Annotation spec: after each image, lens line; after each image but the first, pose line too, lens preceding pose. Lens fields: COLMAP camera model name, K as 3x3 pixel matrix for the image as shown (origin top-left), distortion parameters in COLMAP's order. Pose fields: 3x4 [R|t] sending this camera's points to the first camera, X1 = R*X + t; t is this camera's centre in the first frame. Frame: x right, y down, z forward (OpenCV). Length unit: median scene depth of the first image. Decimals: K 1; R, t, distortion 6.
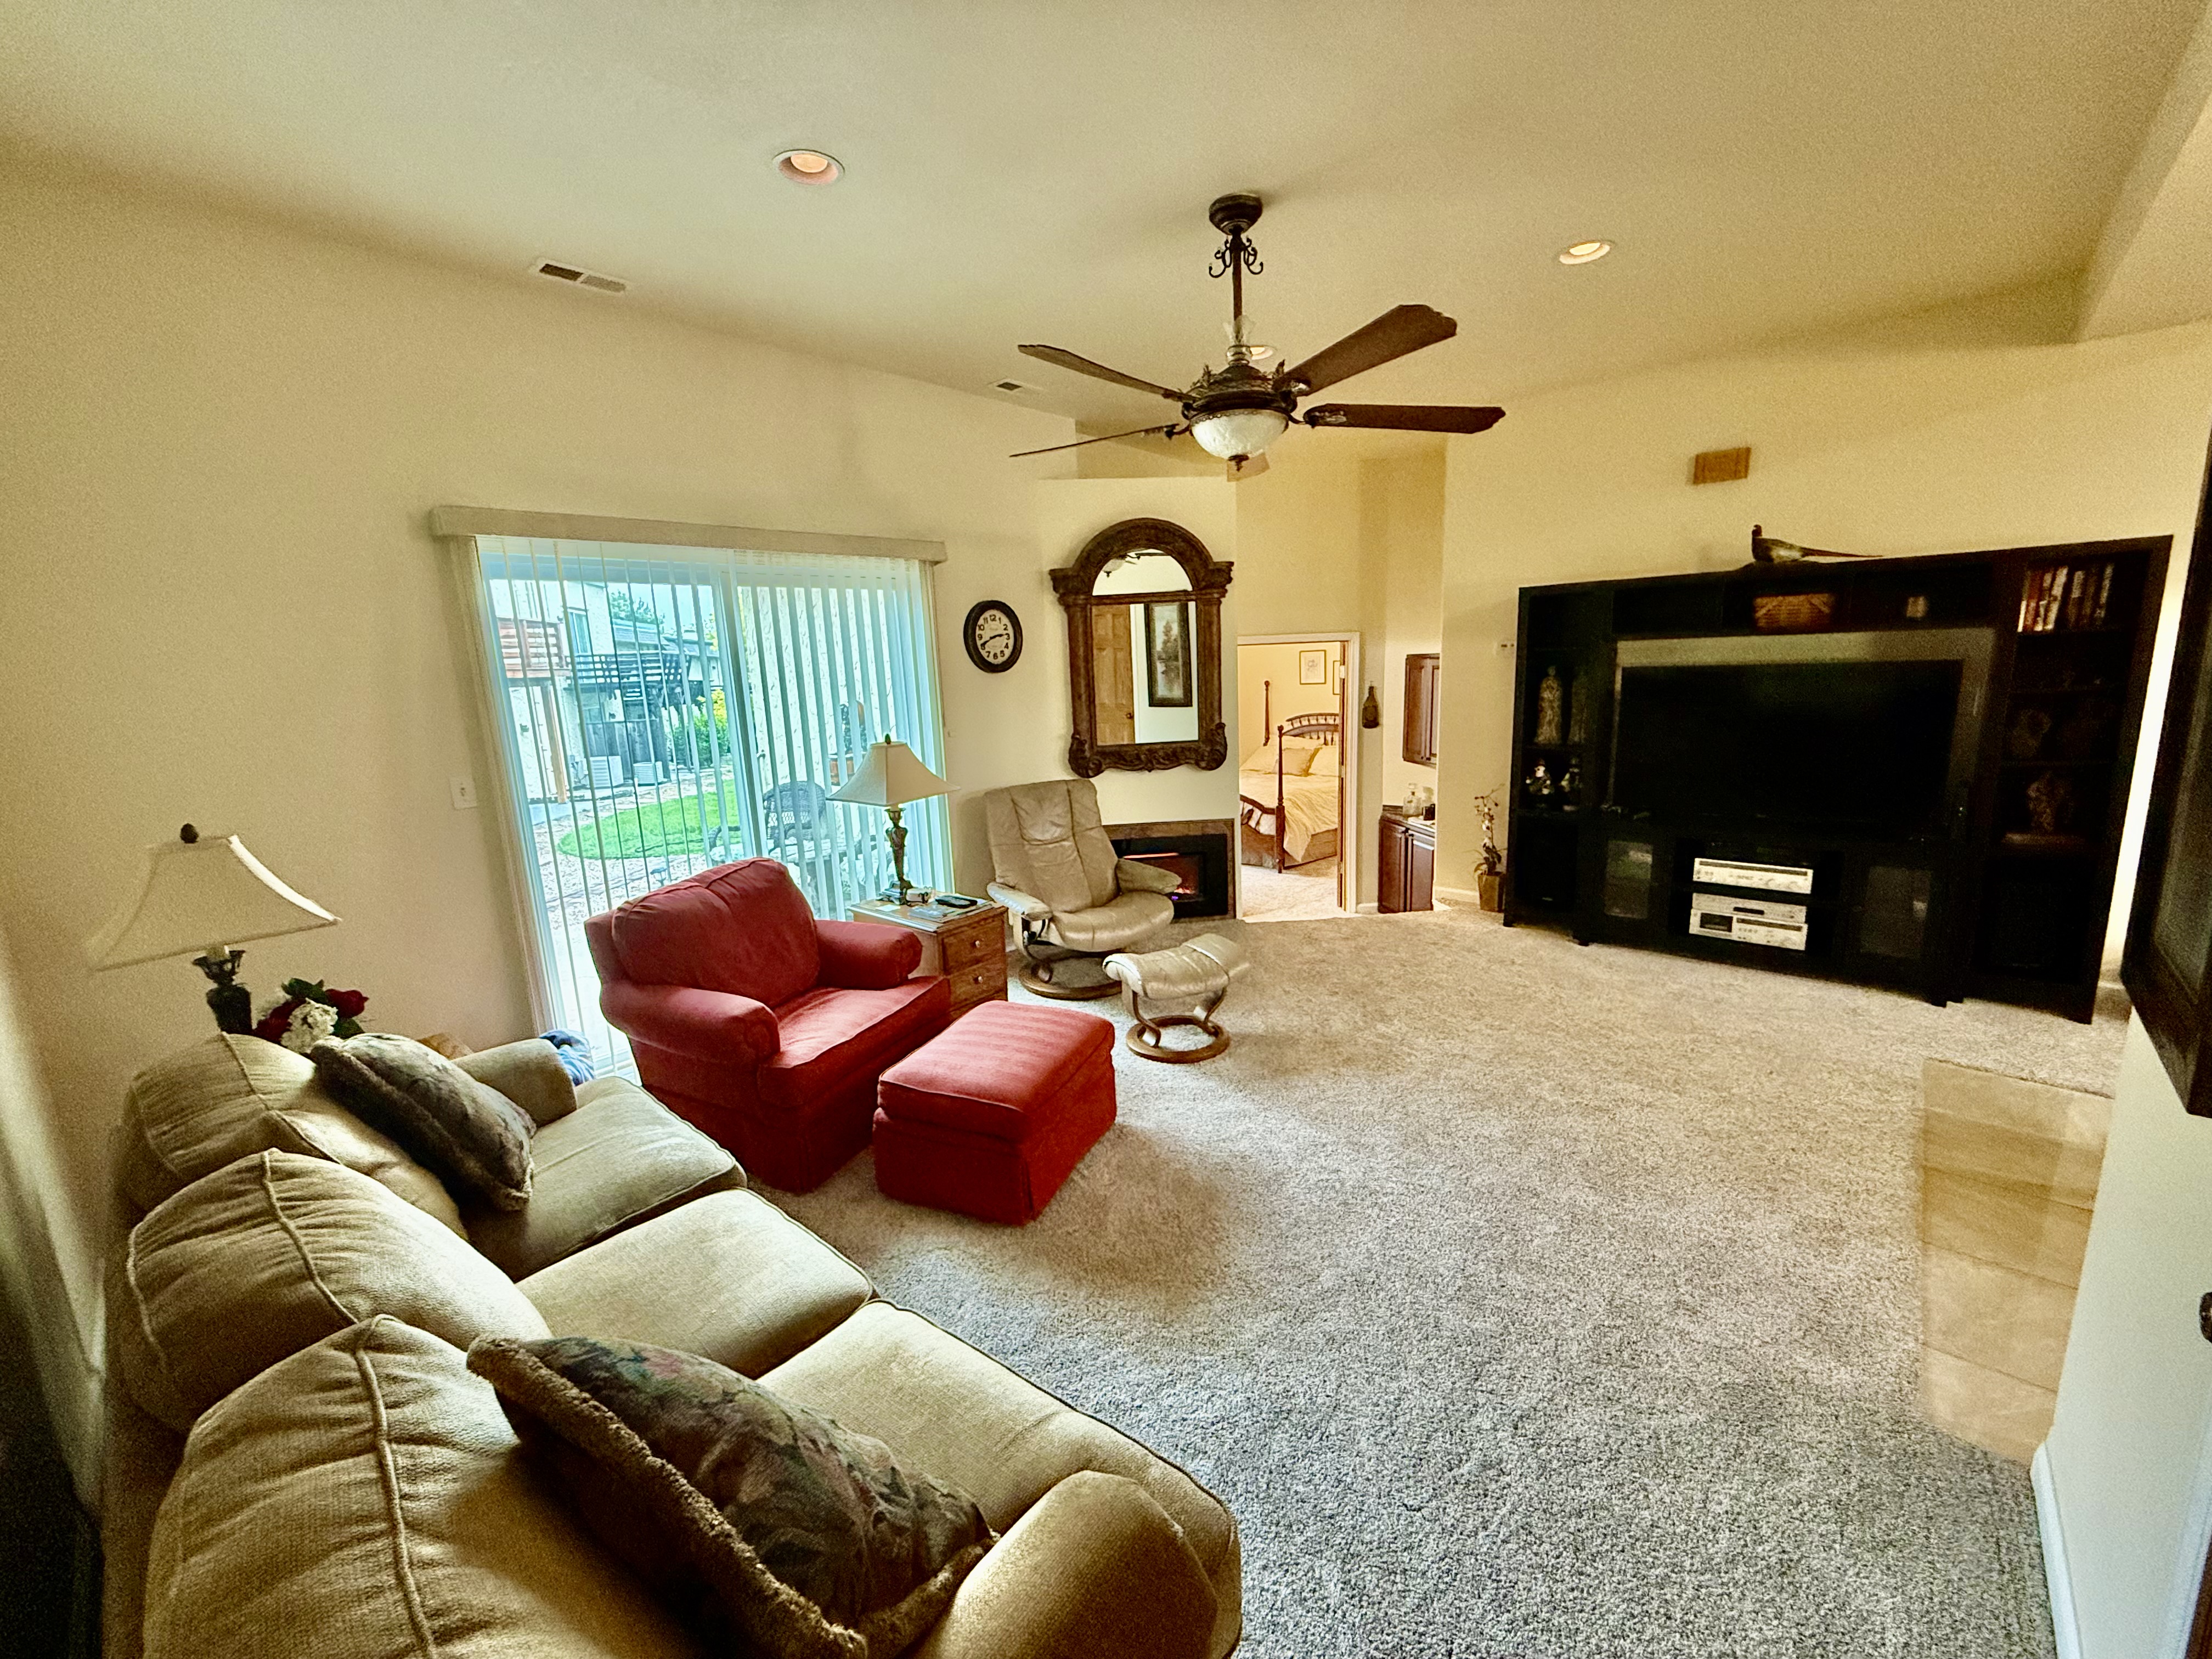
lens RADIAL K [[881.4, 0, 1101.2], [0, 881.4, 833.5], [0, 0, 1]] dist [0.000577, -0.000023]
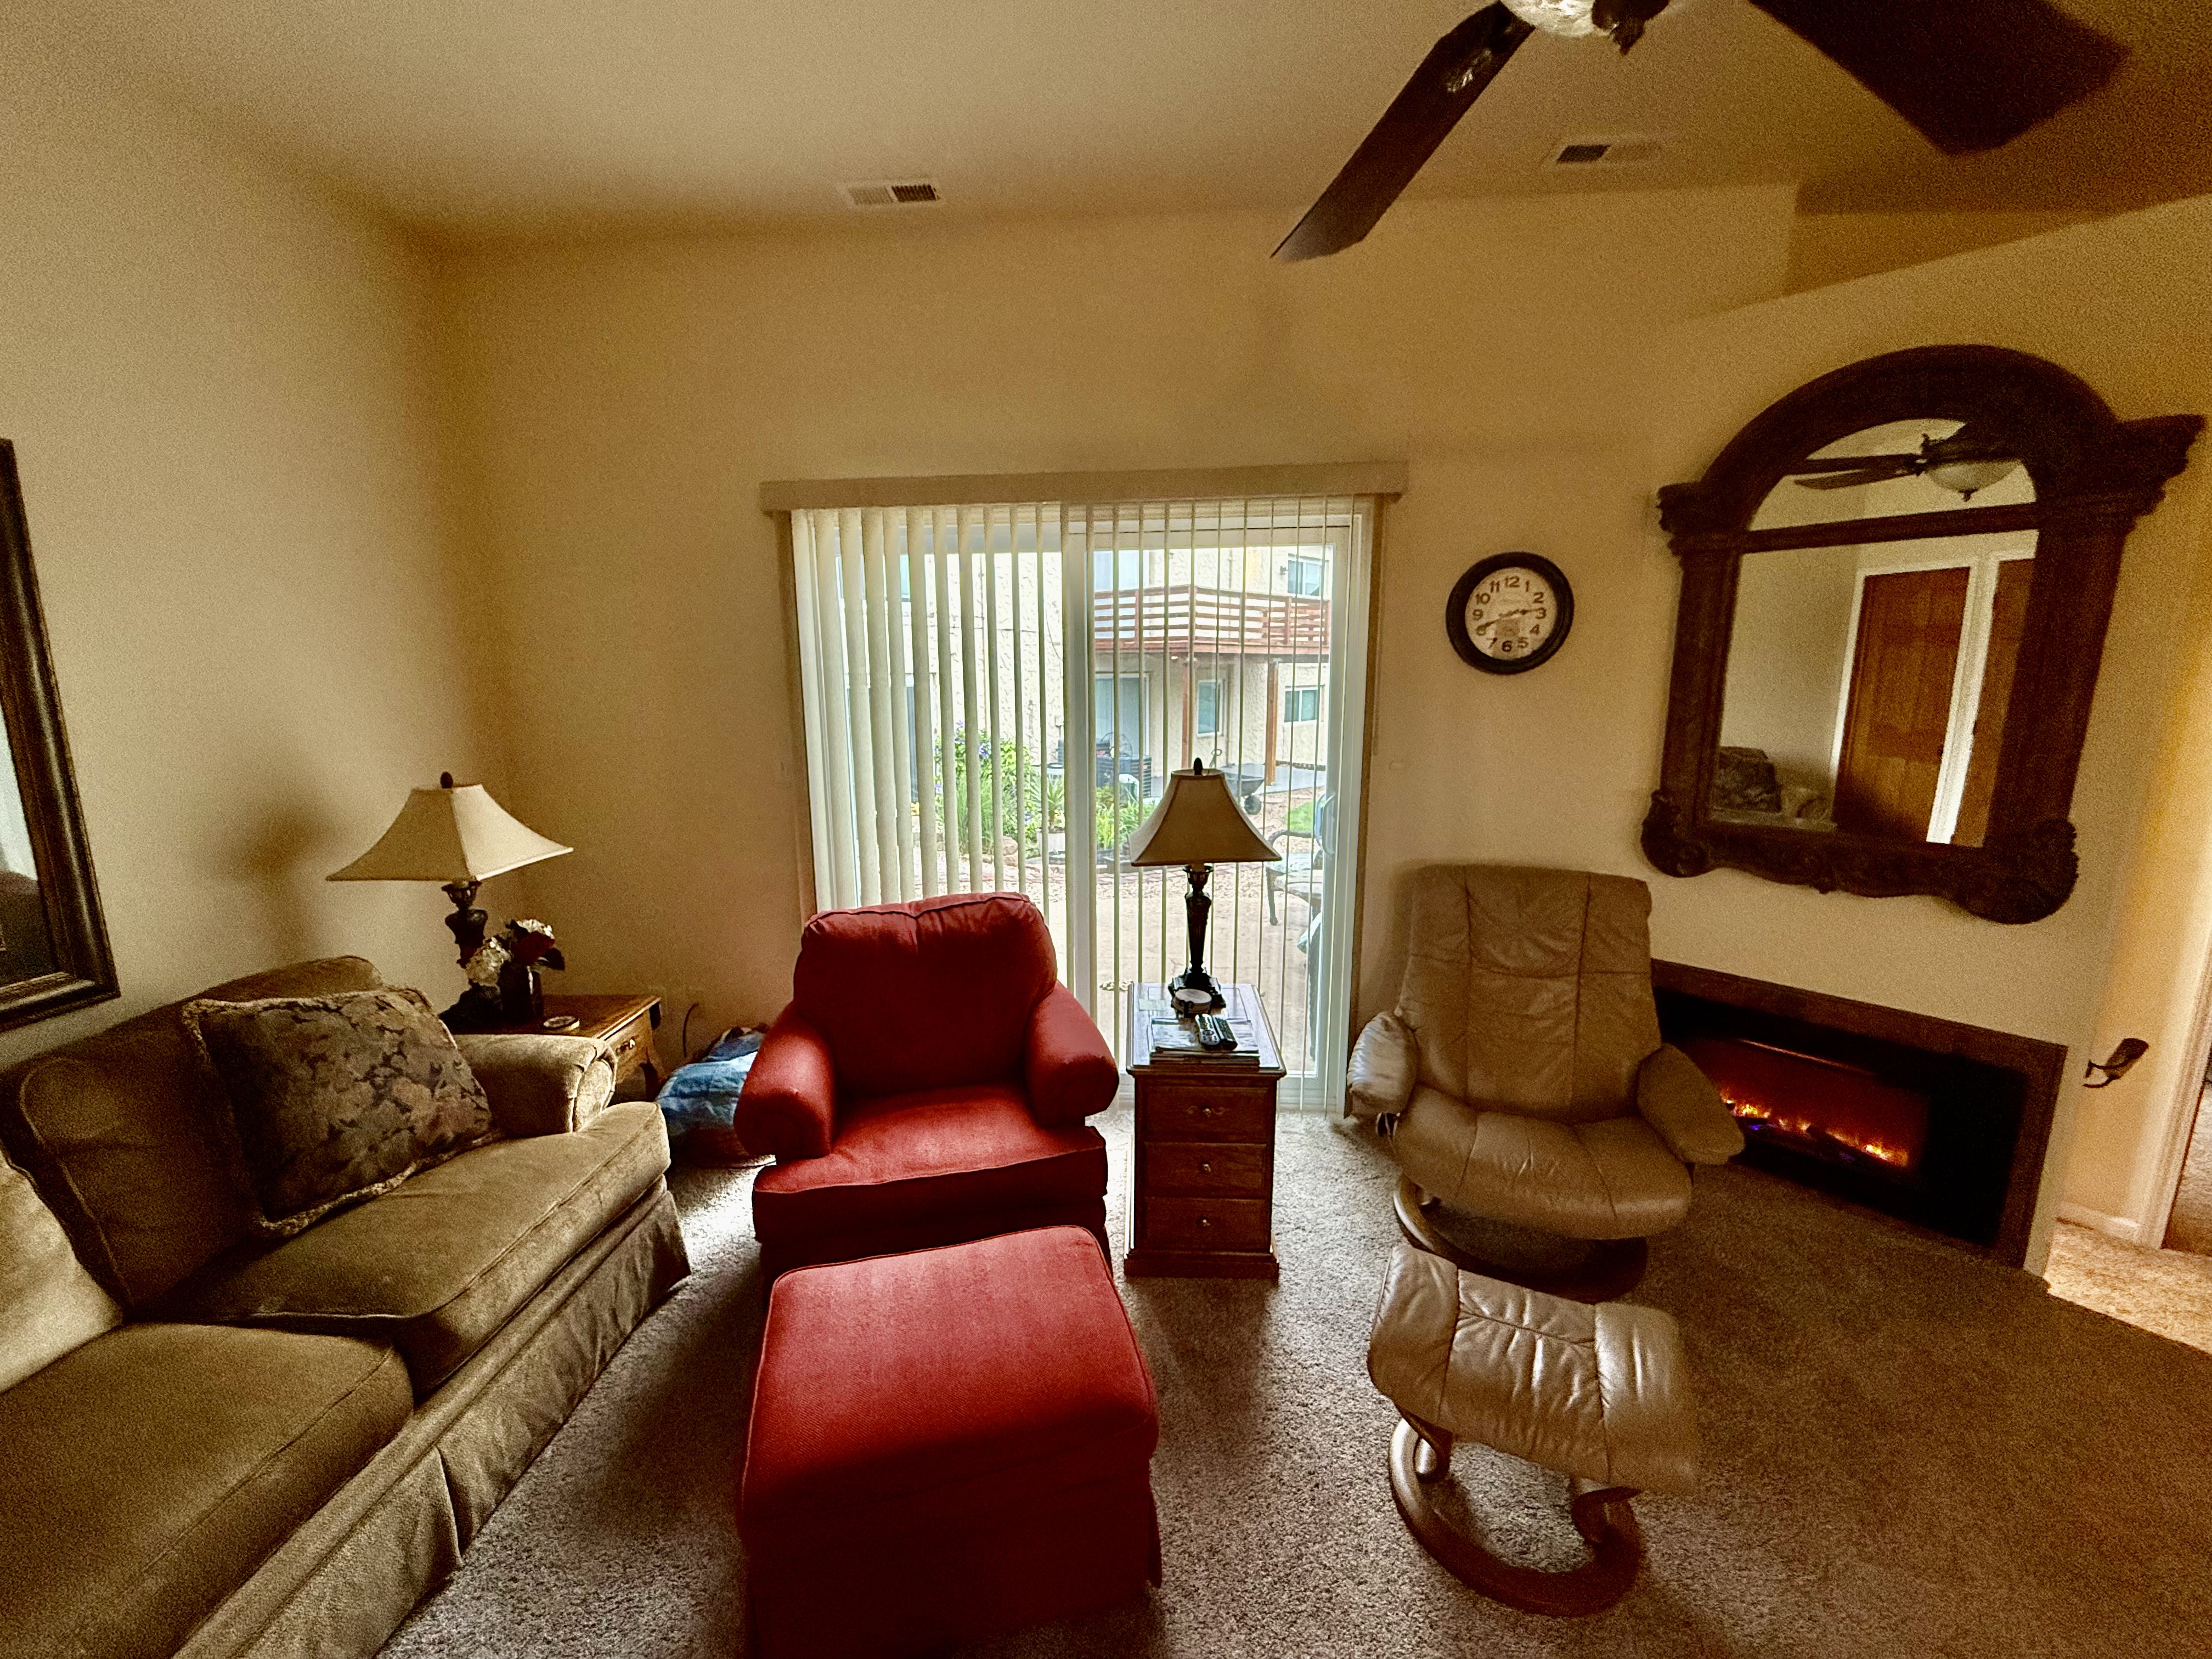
lens RADIAL K [[881.4, 0, 1103.7], [0, 881.4, 832.2], [0, 0, 1]] dist [0.000577, -0.000023]
pose [[0.610801, 0.184790, -0.769919, 0.196876], [-0.169514, 0.980358, 0.100817, -0.090912], [0.773426, 0.068933, 0.630128, 0.416974]]
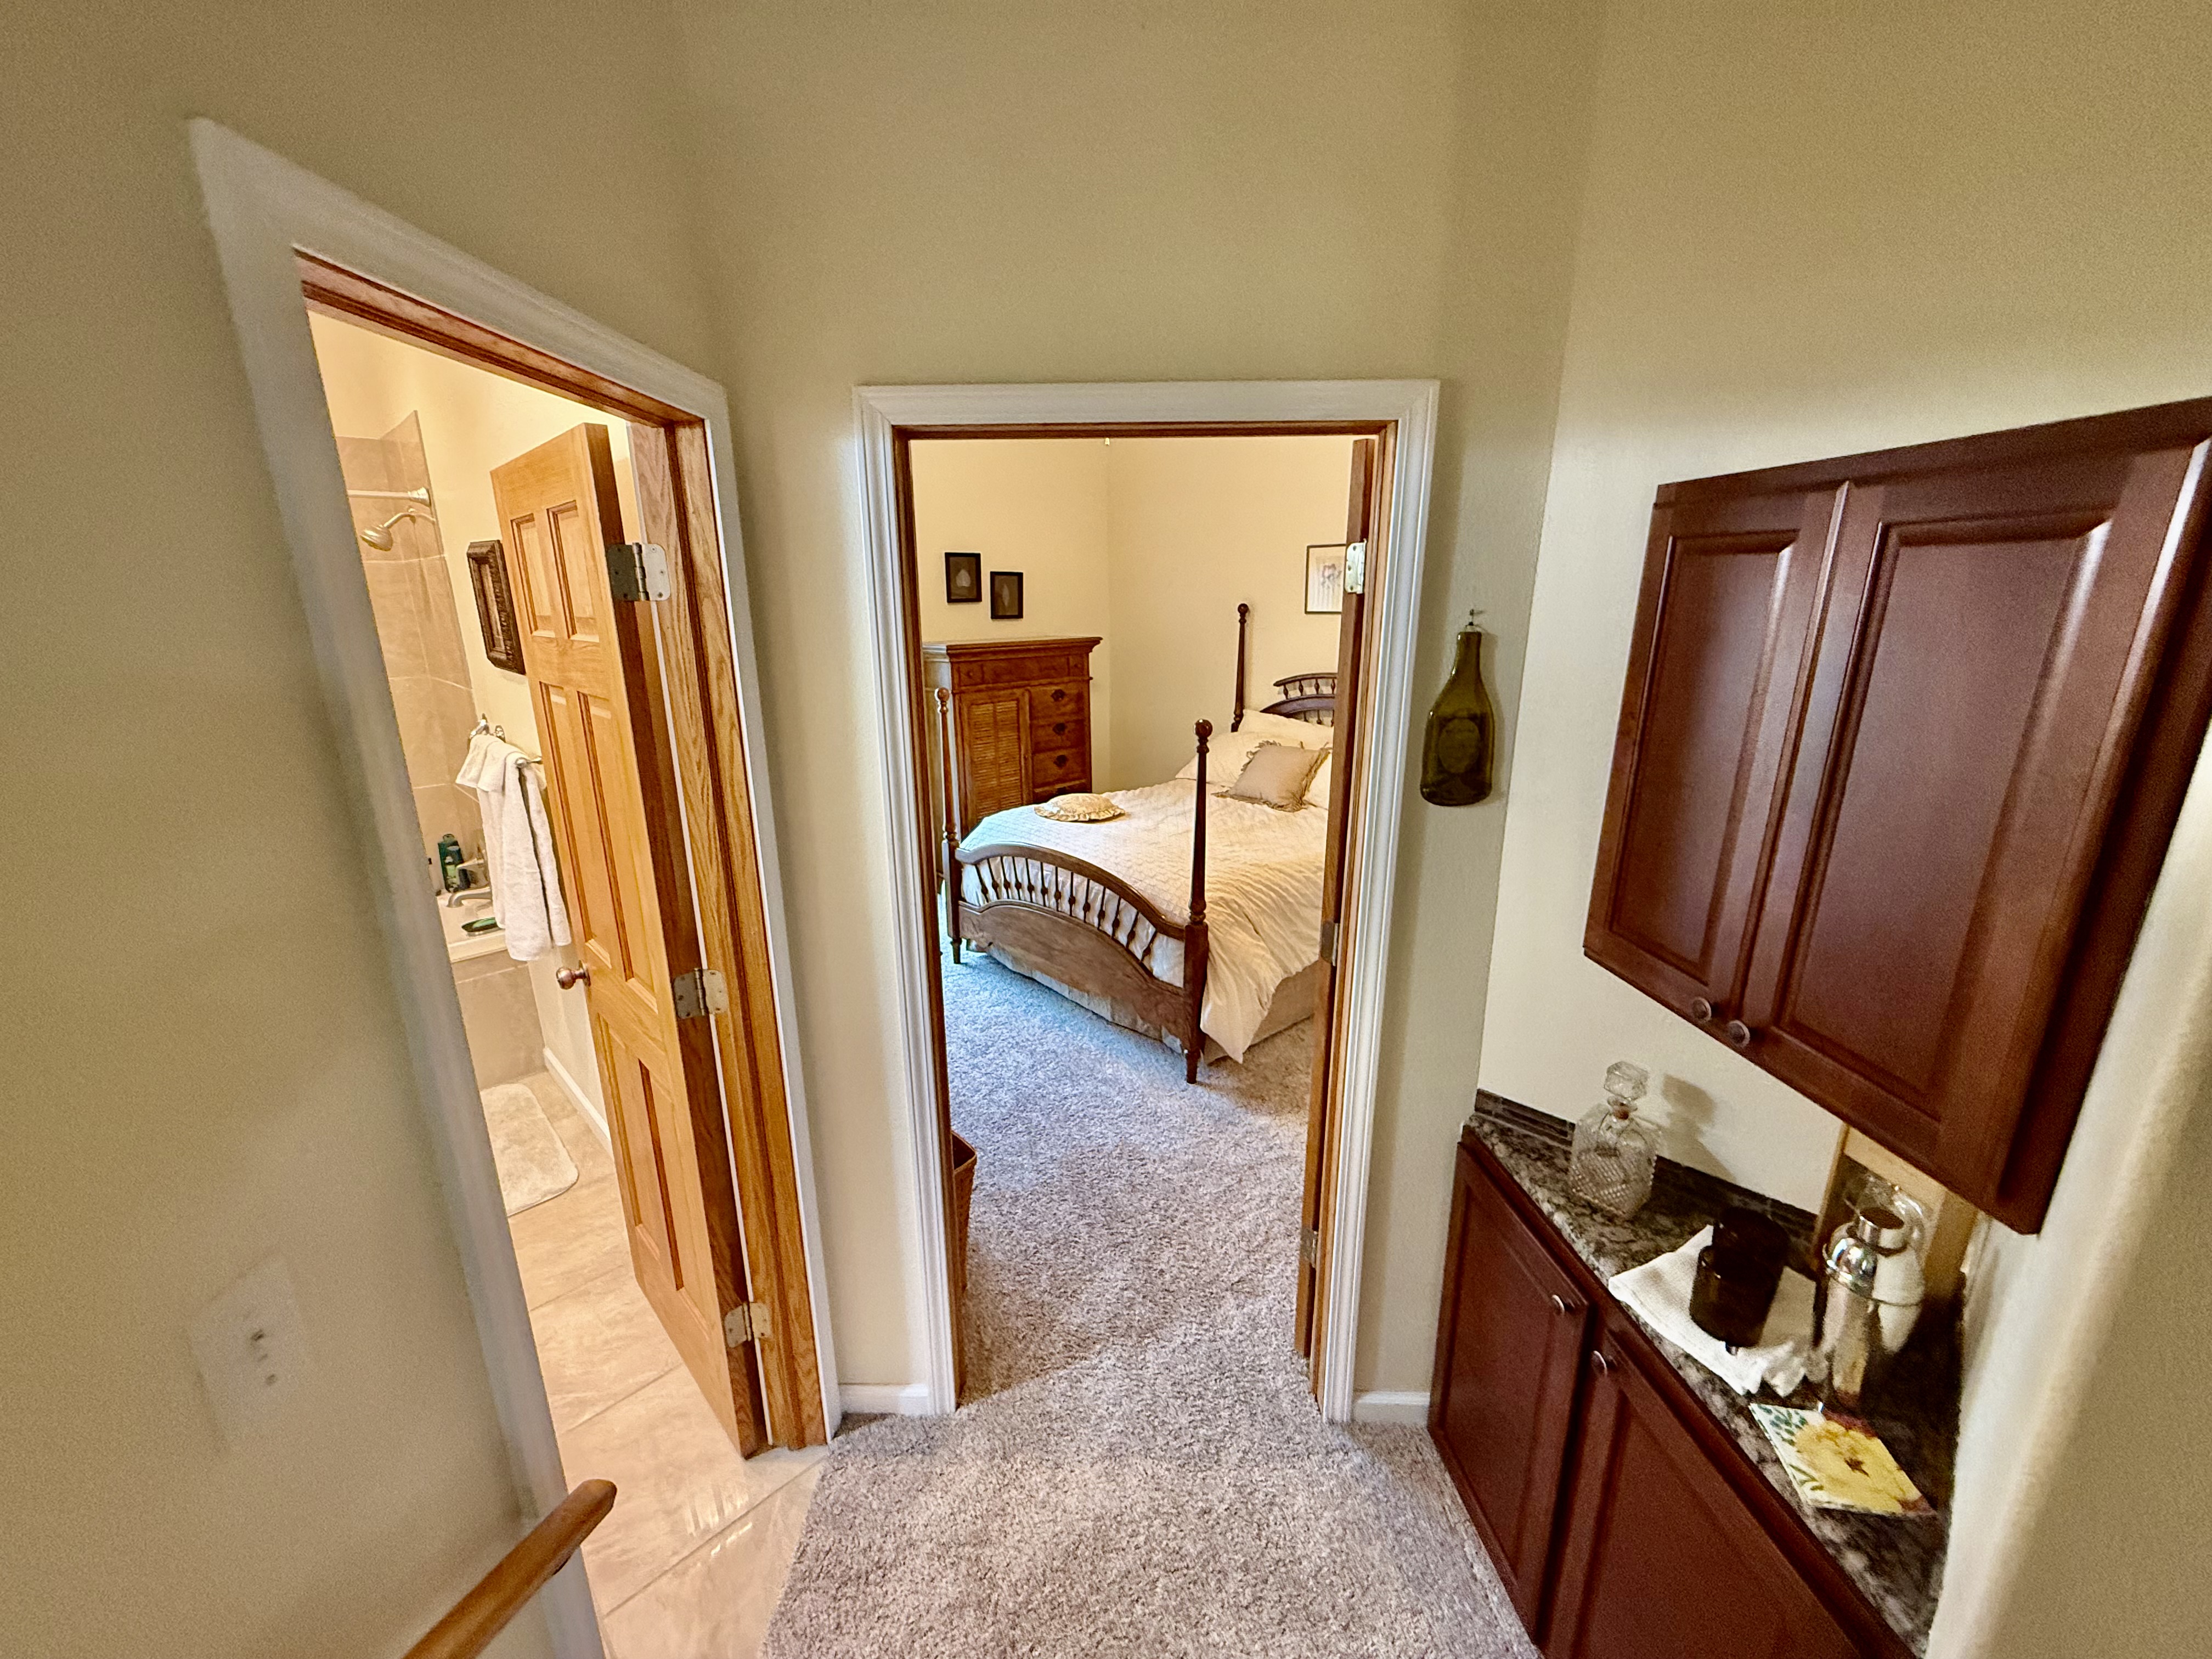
lens RADIAL K [[881.4, 0, 1107.8], [0, 881.4, 835.9], [0, 0, 1]] dist [0.000577, -0.000023]
pose [[0.998133, 0.049683, -0.035528, 0.304110], [-0.046487, 0.995233, 0.085731, -0.179001], [0.039618, -0.083920, 0.995685, 1.048935]]
